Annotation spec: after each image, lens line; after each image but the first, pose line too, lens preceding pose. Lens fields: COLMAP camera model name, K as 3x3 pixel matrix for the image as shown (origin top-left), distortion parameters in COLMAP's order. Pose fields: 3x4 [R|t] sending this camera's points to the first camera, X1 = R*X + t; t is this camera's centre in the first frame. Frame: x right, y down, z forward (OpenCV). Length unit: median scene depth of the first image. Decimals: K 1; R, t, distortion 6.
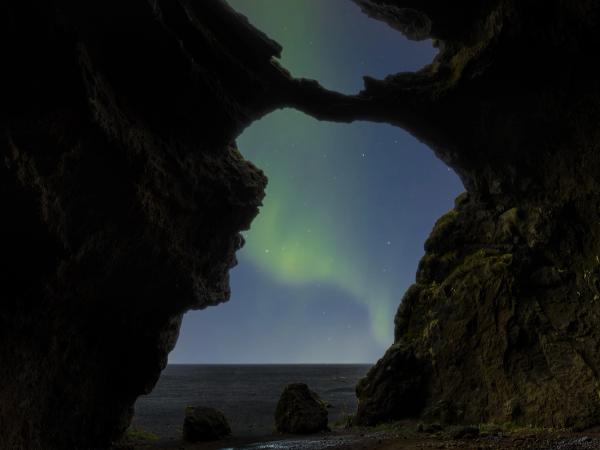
lens RADIAL K [[599.4, 0, 300.8], [0, 599.4, 225.3], [0, 0, 1]] dist [0.039149, 0.000000]
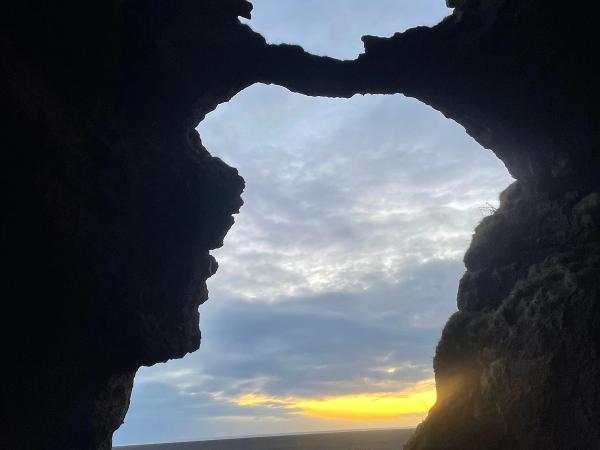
lens RADIAL K [[599.4, 0, 271.1], [0, 599.4, 221.3], [0, 0, 1]] dist [0.039149, 0.000000]
pose [[0.996702, -0.070547, -0.040108, 0.004171], [0.065842, 0.991913, -0.108503, 0.057424], [0.047439, 0.105505, 0.993287, 0.282263]]
